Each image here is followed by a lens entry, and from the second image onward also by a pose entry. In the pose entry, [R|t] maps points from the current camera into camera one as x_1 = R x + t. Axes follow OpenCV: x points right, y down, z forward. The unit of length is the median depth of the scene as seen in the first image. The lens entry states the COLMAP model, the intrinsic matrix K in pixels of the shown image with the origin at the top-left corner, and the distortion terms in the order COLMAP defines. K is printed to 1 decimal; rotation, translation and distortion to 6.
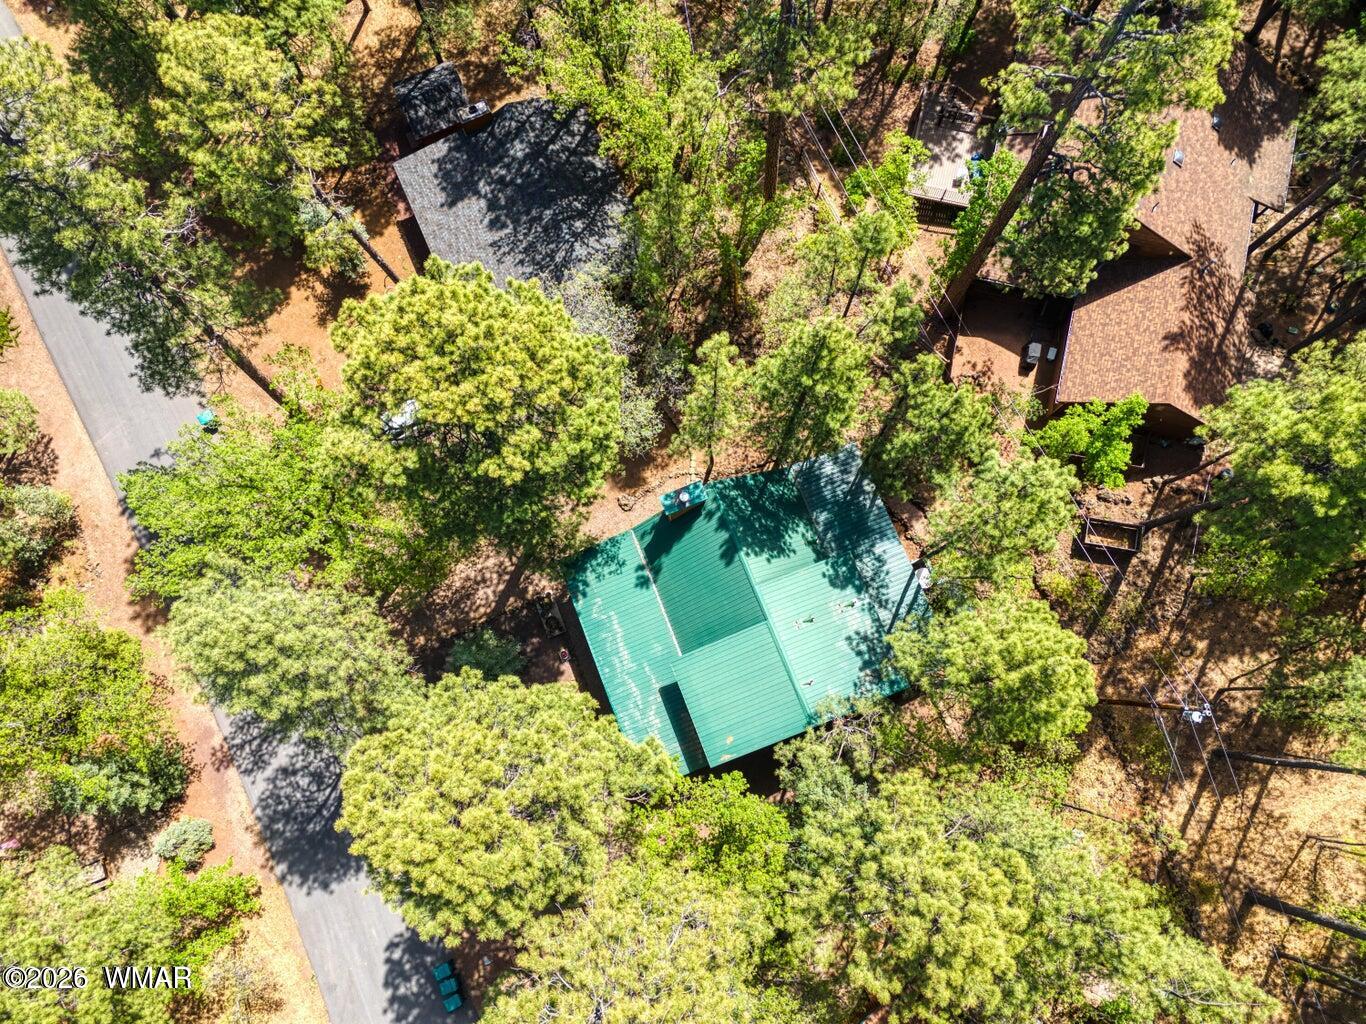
lens RADIAL K [[952.7, 0, 680.1], [0, 952.7, 512.7], [0, 0, 1]] dist [0.026348, -0.000262]
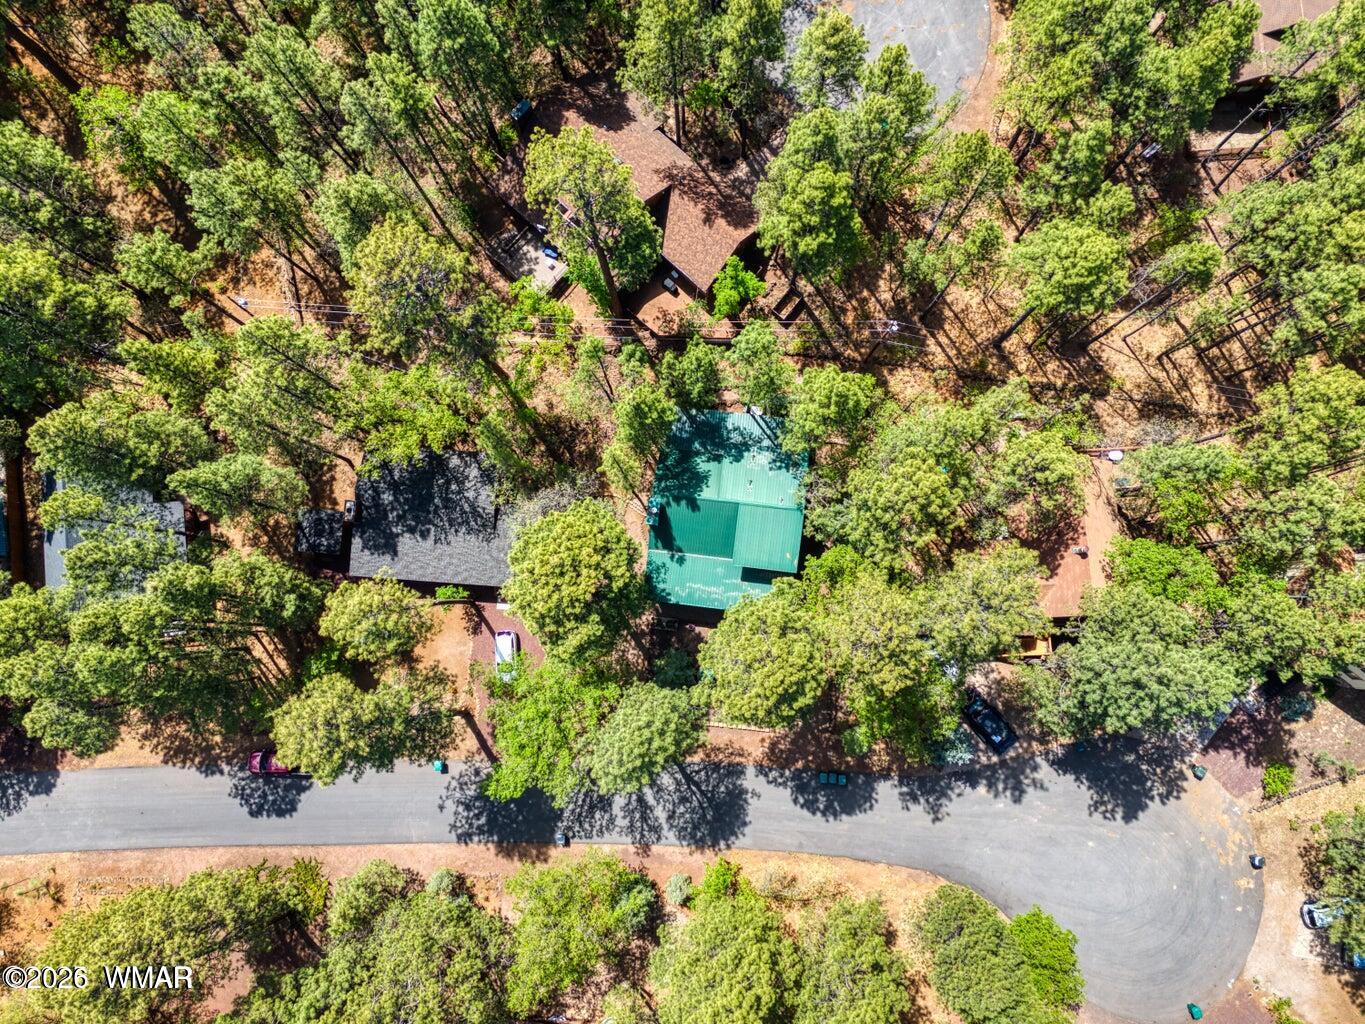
lens RADIAL K [[952.0, 0, 682.8], [0, 952.0, 510.2], [0, 0, 1]] dist [0.026348, -0.000262]
pose [[0.477304, -0.872314, 0.106059, -0.138347], [0.865552, 0.487535, 0.114578, -0.154066], [-0.151656, 0.037111, 0.987736, -0.636563]]
